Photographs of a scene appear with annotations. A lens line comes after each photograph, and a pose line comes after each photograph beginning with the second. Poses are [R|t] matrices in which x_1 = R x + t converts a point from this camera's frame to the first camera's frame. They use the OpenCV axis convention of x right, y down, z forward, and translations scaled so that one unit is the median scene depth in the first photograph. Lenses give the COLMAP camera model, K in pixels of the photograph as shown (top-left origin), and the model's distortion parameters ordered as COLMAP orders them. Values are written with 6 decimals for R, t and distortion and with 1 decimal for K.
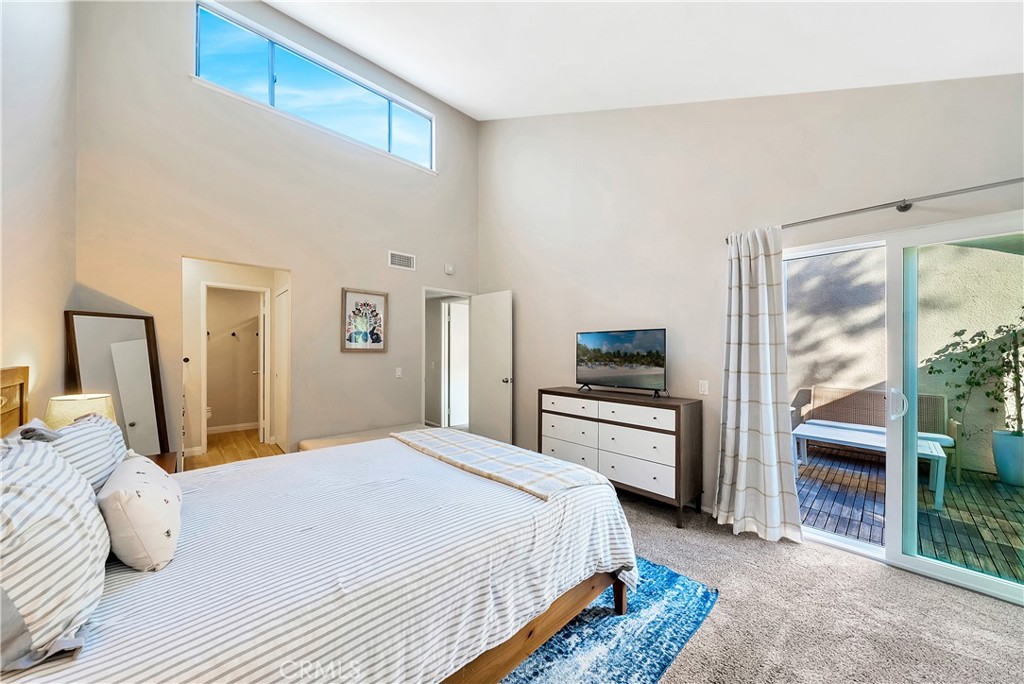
lens RADIAL K [[358.5, 0, 516.3], [0, 358.5, 348.0], [0, 0, 1]] dist [-0.004164, 0.001746]
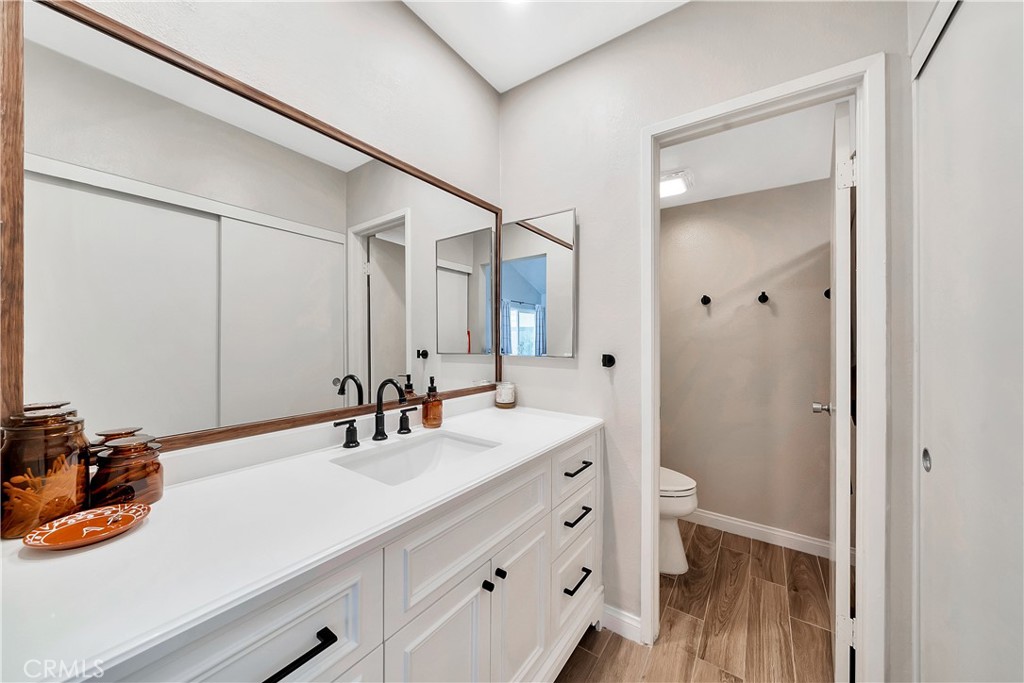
lens RADIAL K [[358.5, 0, 515.7], [0, 358.5, 342.1], [0, 0, 1]] dist [-0.004164, 0.001746]
pose [[0.212838, 0.000468, -0.977087, -0.607143], [-0.004786, 0.999988, -0.000563, 0.015717], [0.977076, 0.004796, 0.212838, 0.852946]]
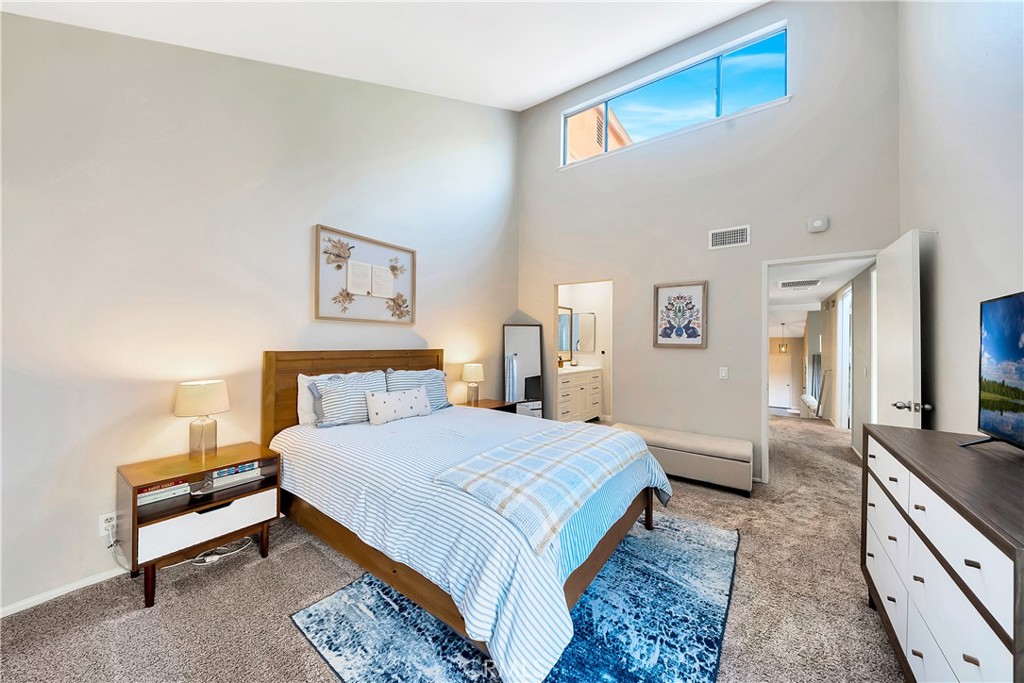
lens RADIAL K [[358.5, 0, 506.3], [0, 358.5, 343.0], [0, 0, 1]] dist [-0.004164, 0.001746]
pose [[0.167977, -0.005503, -0.985775, 0.434286], [-0.007828, 0.999945, -0.006916, 0.009078], [0.985760, 0.008878, 0.167925, 0.387237]]
